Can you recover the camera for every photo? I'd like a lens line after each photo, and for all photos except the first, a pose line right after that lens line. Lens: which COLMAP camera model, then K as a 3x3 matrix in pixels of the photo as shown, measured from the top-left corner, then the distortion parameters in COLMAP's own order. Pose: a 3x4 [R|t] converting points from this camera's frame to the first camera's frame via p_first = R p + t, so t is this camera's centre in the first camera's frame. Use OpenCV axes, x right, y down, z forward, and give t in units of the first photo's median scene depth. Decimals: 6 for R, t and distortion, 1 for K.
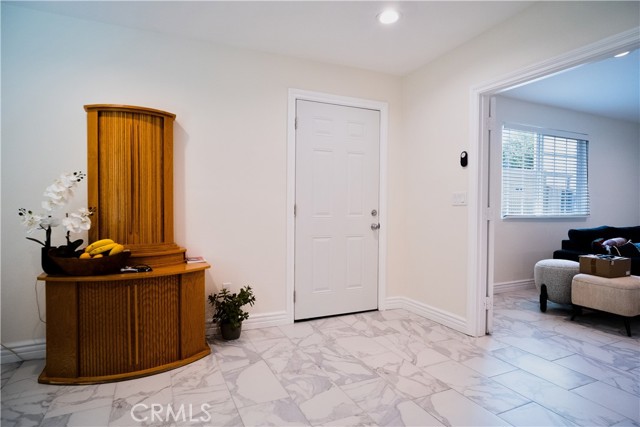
lens RADIAL K [[365.2, 0, 318.2], [0, 365.2, 219.5], [0, 0, 1]] dist [-0.024220, 0.003429]
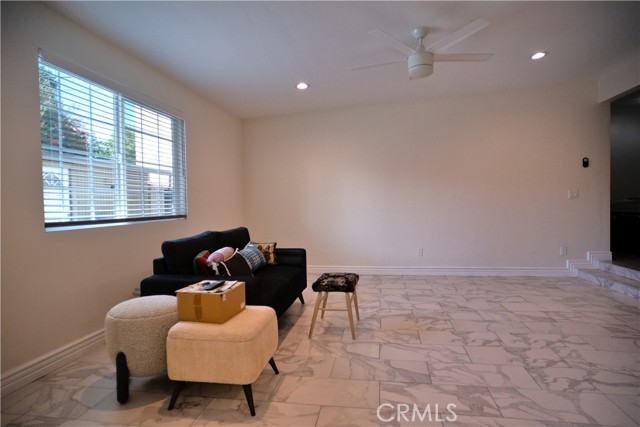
lens RADIAL K [[365.2, 0, 317.3], [0, 365.2, 217.2], [0, 0, 1]] dist [-0.024220, 0.003429]
pose [[0.560506, -0.042239, 0.827073, 0.353696], [0.047693, 0.998687, 0.018681, -0.016340], [-0.826776, 0.028974, 0.561784, 0.456287]]
